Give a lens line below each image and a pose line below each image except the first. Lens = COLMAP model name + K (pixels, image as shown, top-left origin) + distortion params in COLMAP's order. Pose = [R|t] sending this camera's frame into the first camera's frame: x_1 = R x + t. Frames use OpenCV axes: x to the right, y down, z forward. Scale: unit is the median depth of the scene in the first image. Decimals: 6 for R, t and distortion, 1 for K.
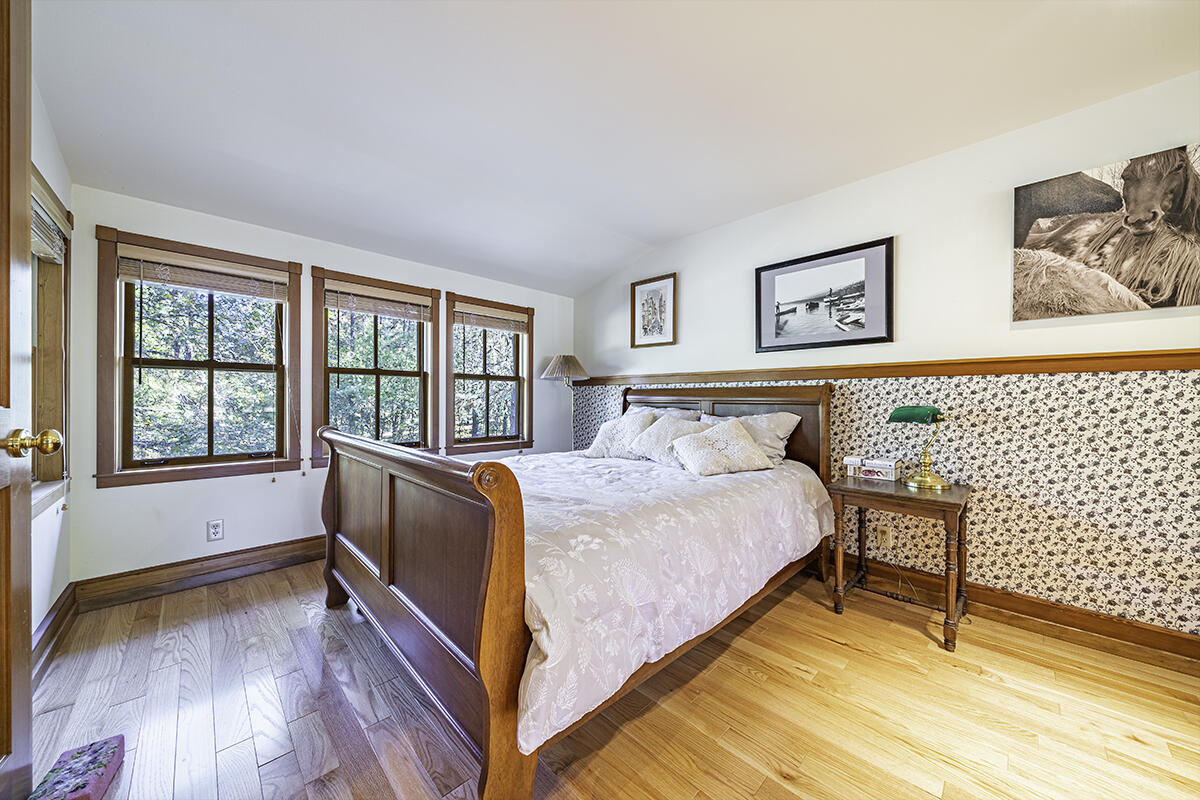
lens RADIAL K [[417.6, 0, 608.0], [0, 417.6, 400.1], [0, 0, 1]] dist [0.000211, -0.000012]
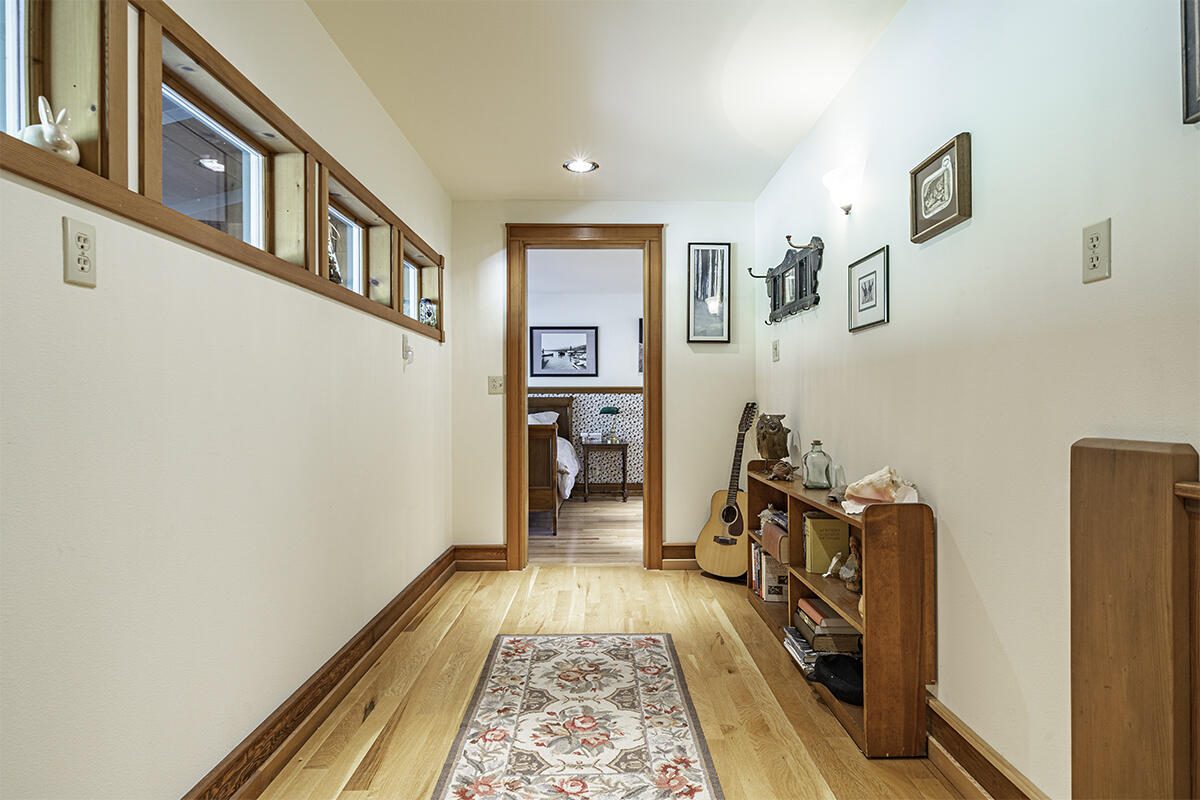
lens RADIAL K [[621.4, 0, 600.9], [0, 621.4, 404.3], [0, 0, 1]] dist [0.000194, 0.000000]
pose [[0.700832, 0.002212, 0.713323, -1.441250], [0.004383, 0.999963, -0.007407, 0.020339], [-0.713313, 0.008318, 0.700796, -1.122541]]
